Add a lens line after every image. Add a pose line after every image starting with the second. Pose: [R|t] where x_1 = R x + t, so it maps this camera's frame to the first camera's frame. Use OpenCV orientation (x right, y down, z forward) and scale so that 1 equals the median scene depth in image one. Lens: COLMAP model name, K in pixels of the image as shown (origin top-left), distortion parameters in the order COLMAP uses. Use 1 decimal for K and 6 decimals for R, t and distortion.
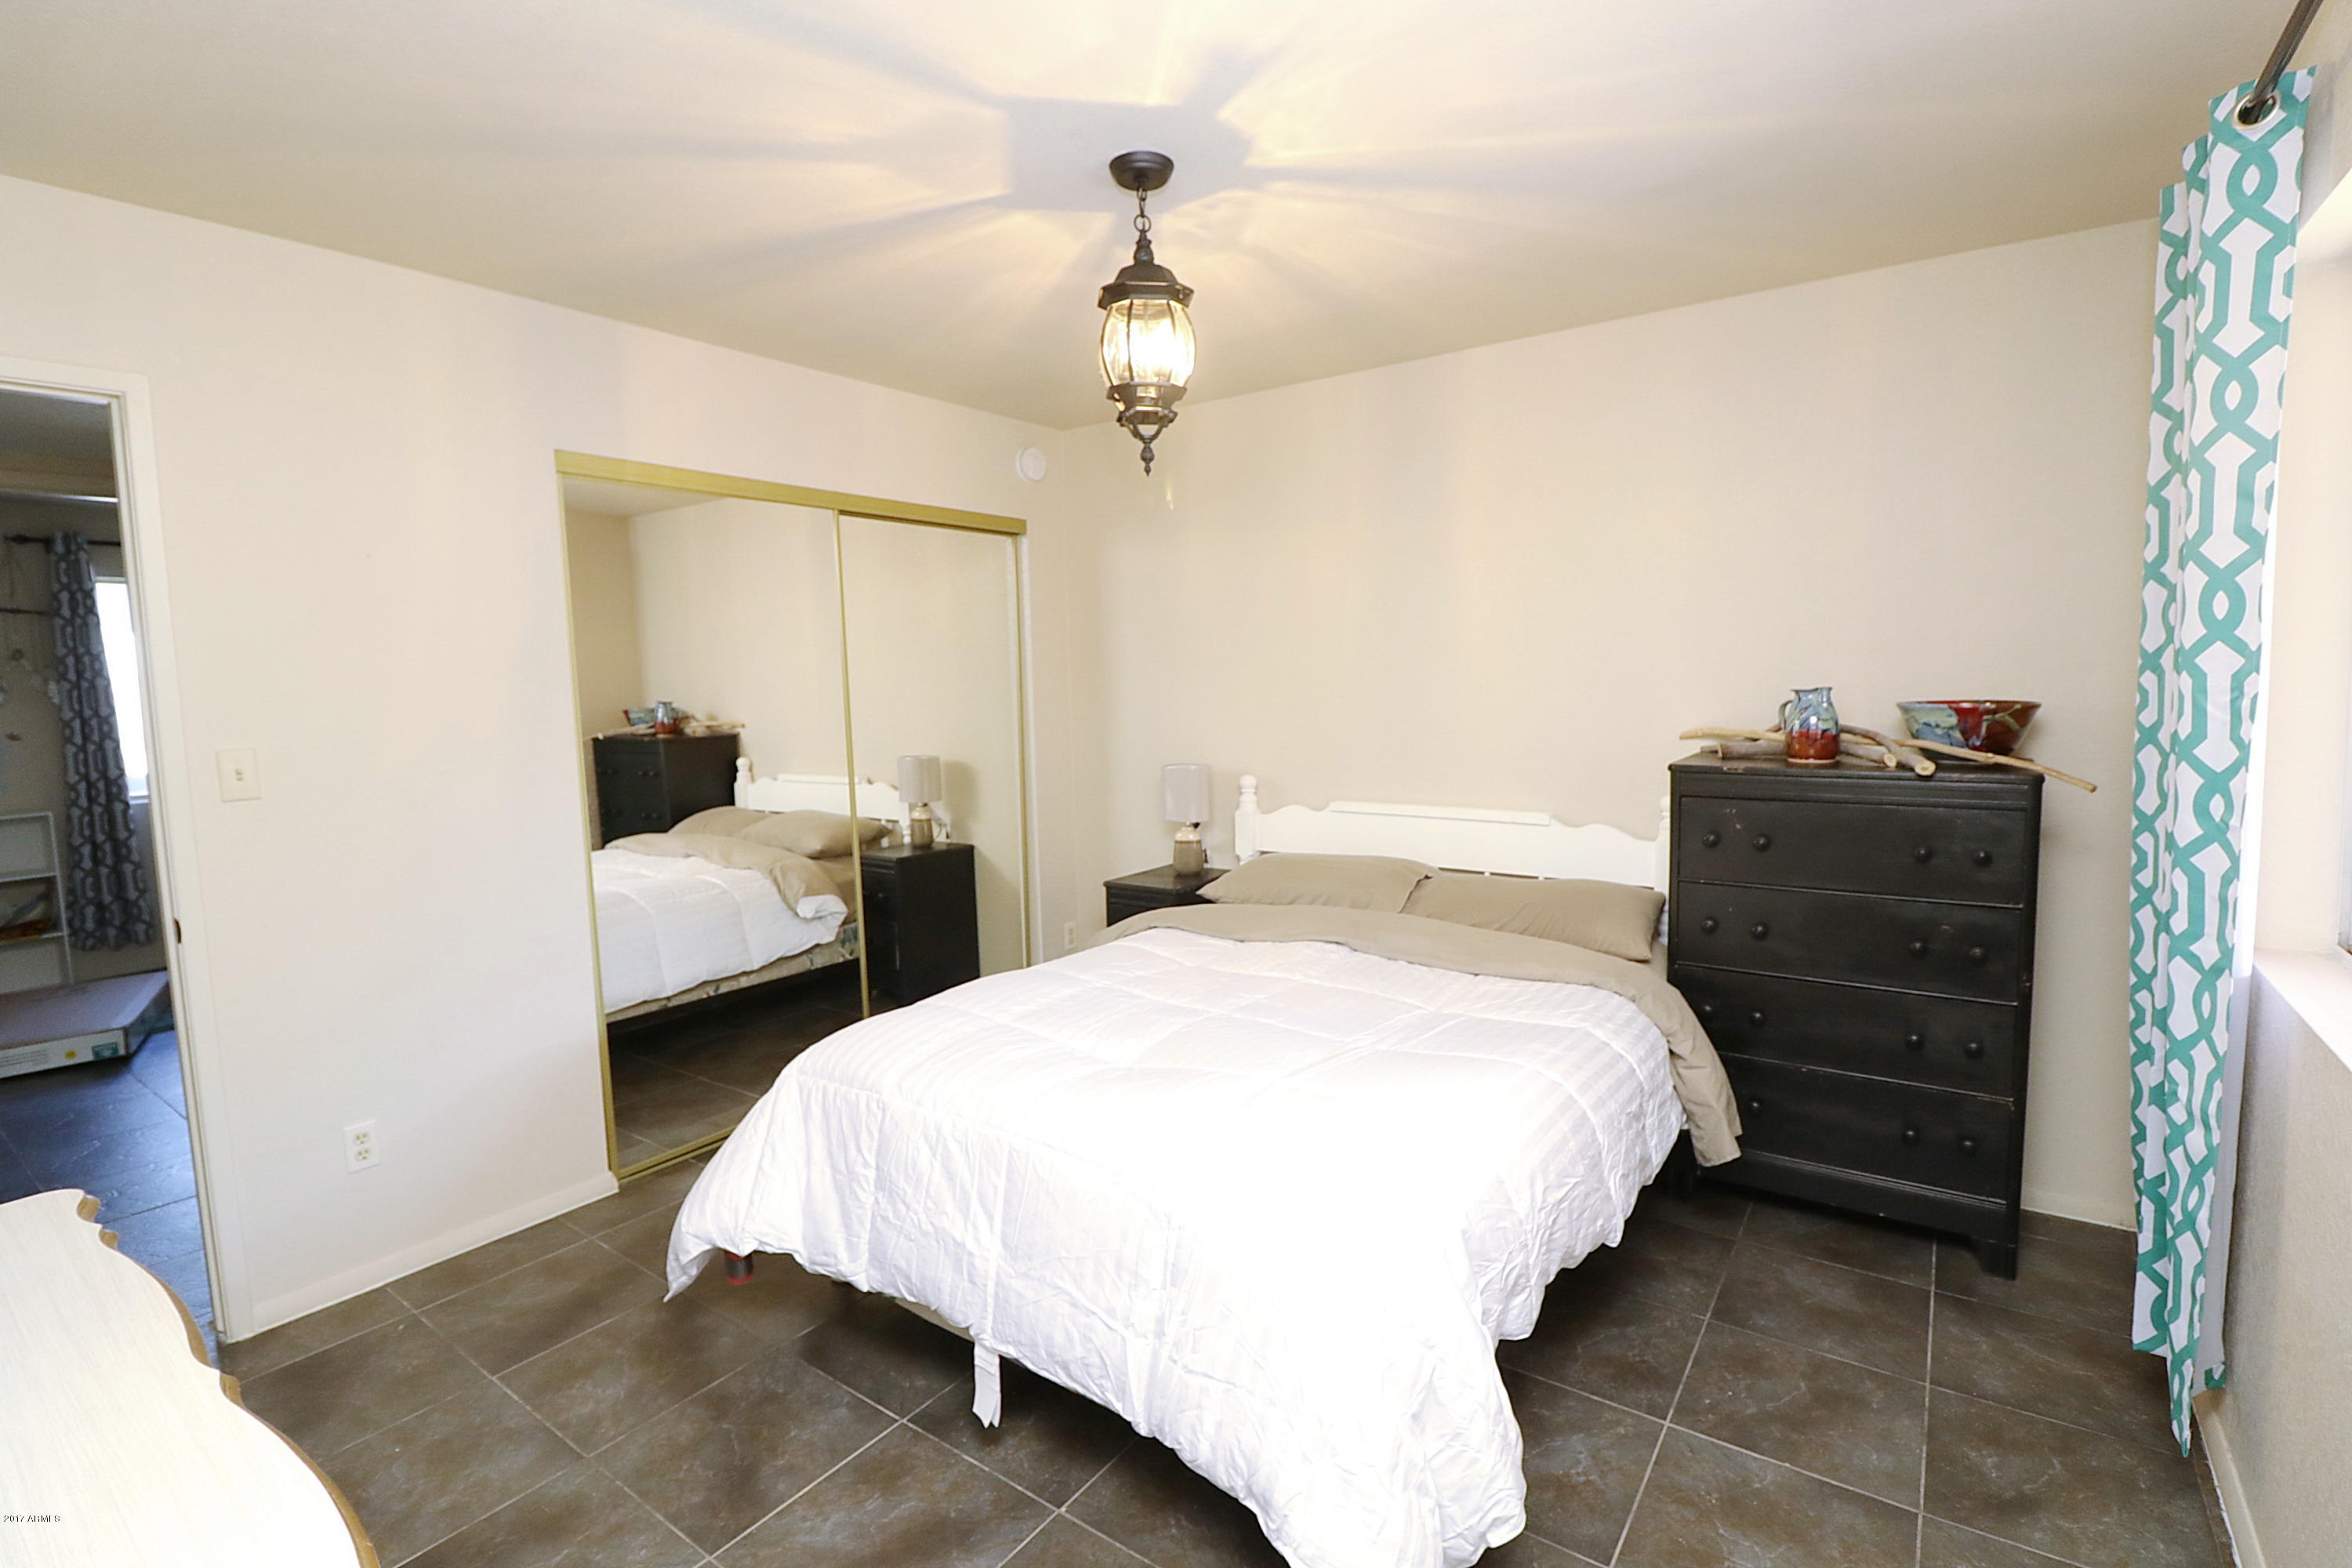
lens RADIAL K [[1080.4, 0, 1156.2], [0, 1080.4, 771.7], [0, 0, 1]] dist [0.005998, -0.012154]
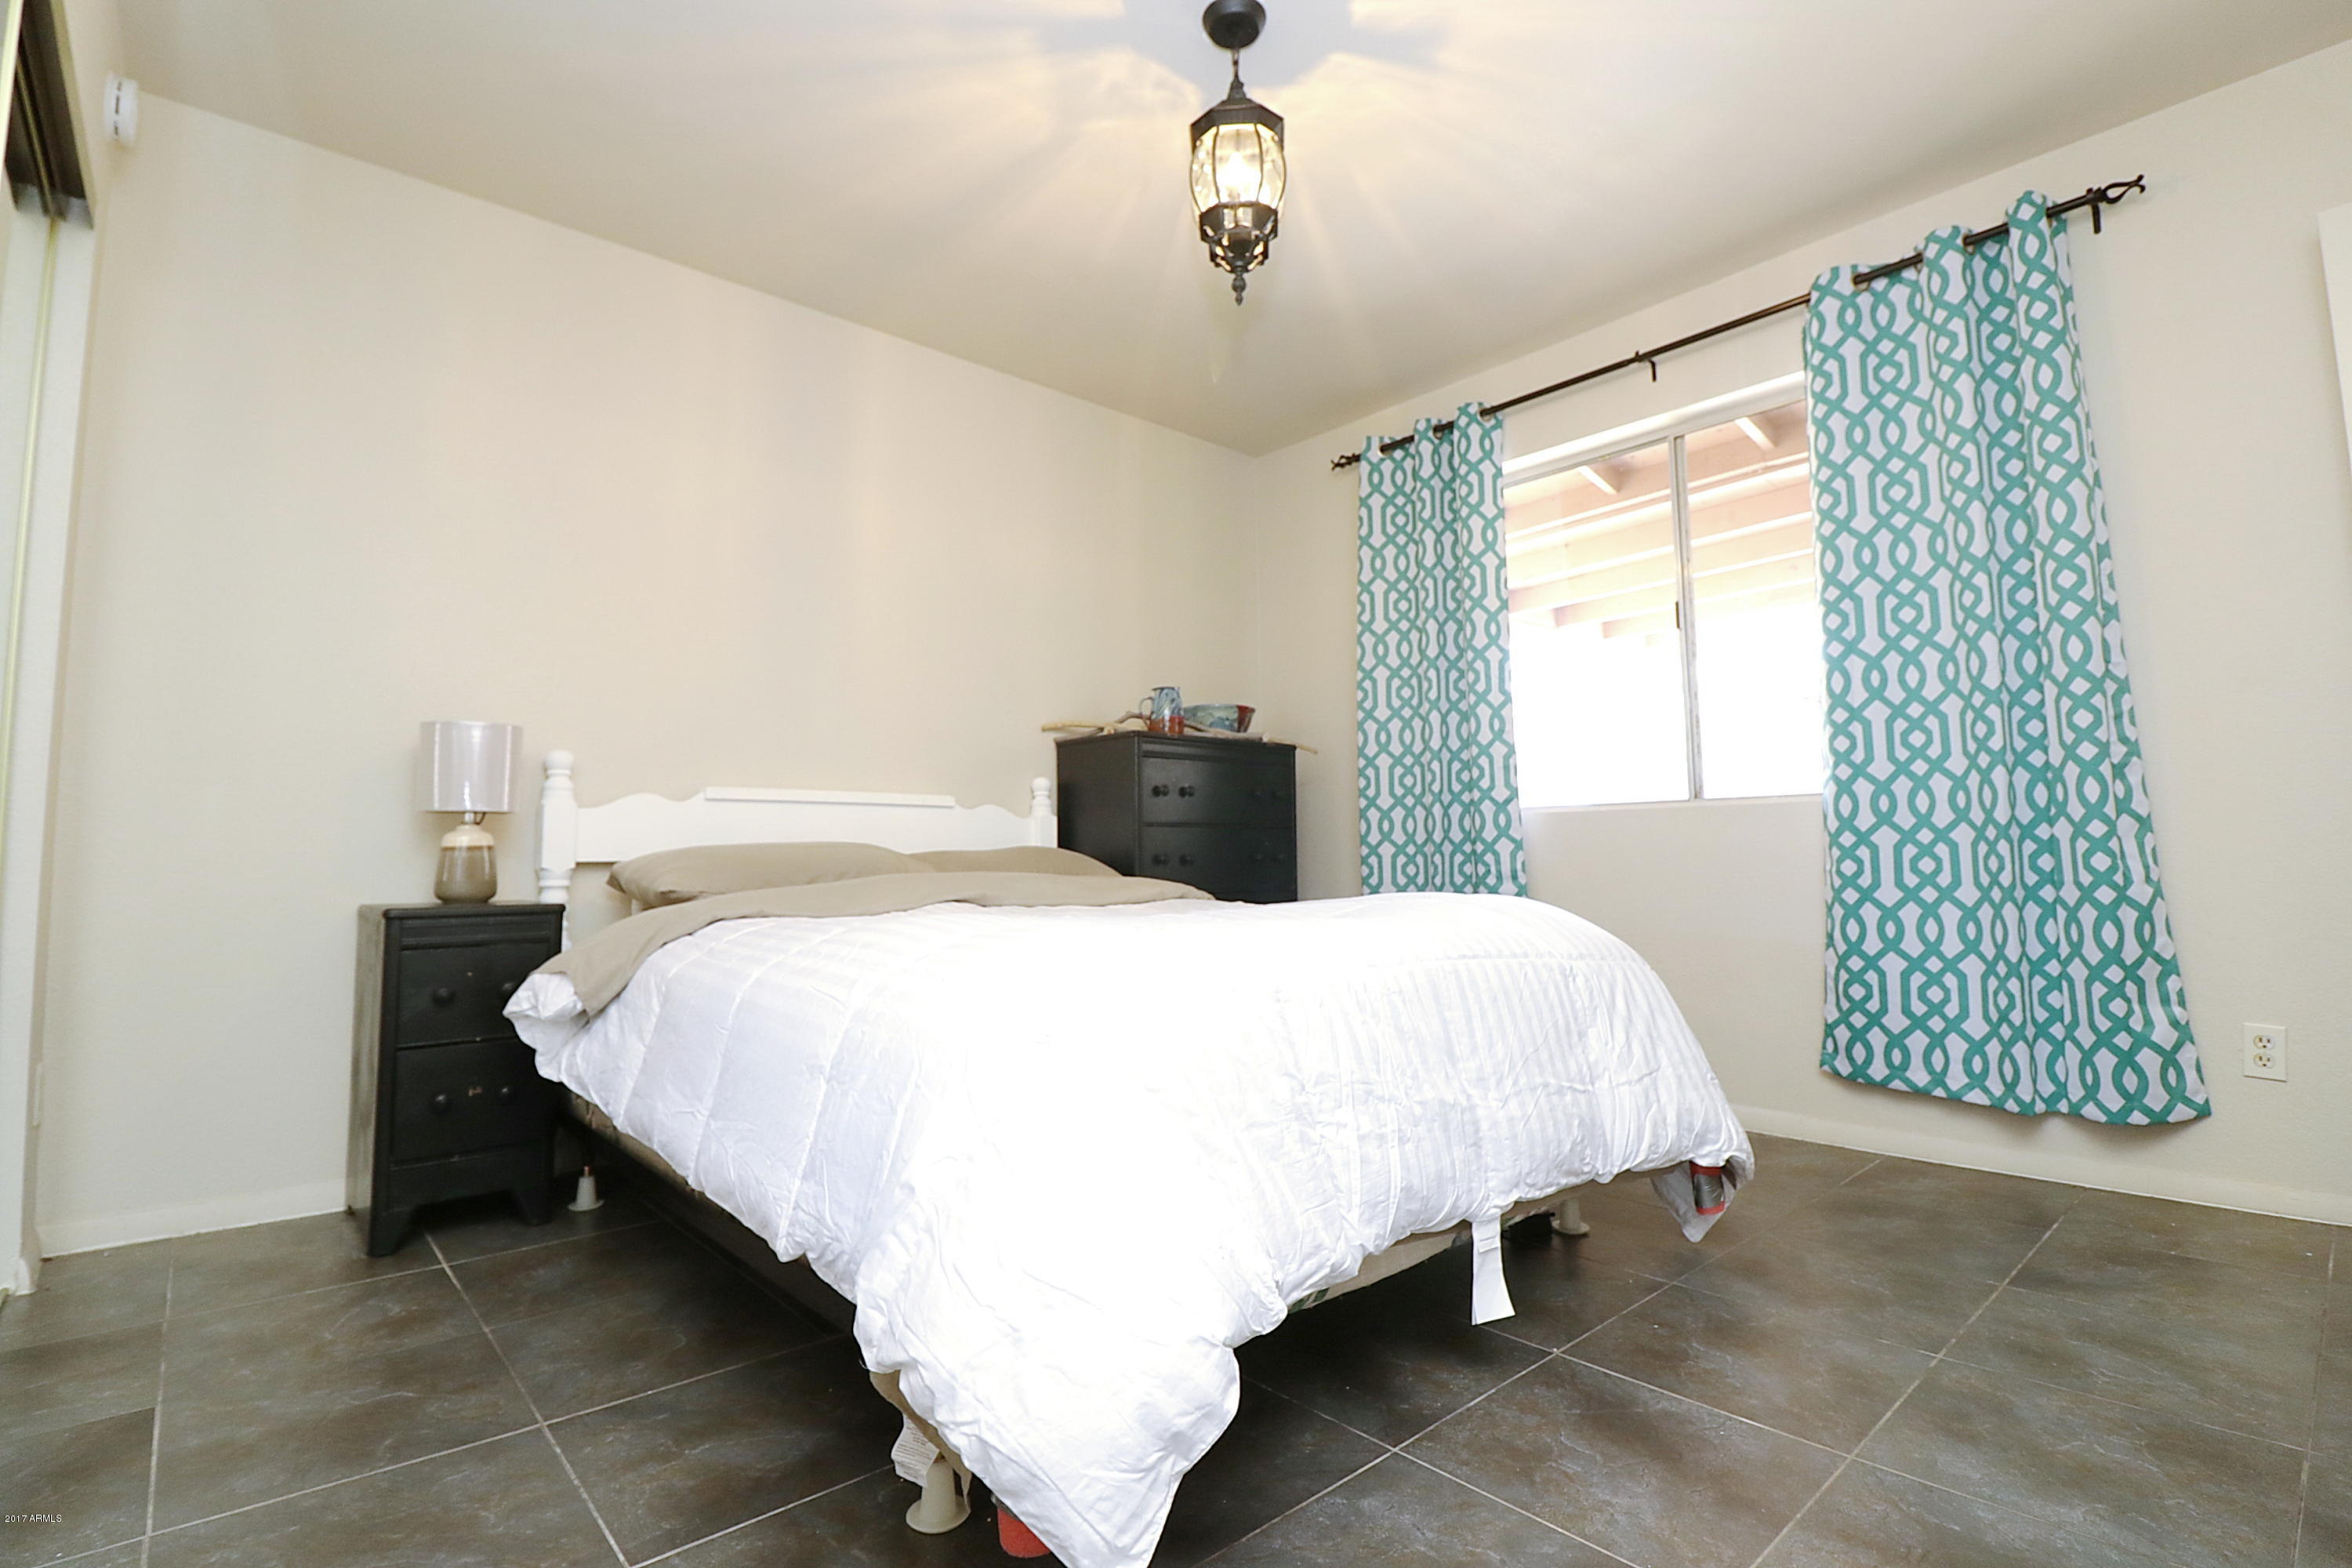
lens RADIAL K [[1080.4, 0, 1156.2], [0, 1080.4, 771.7], [0, 0, 1]] dist [0.005998, -0.012154]
pose [[0.224458, 0.095570, 0.969786, -0.936463], [0.085670, 0.989391, -0.117331, 0.246524], [-0.970711, 0.109417, 0.213889, 0.934906]]
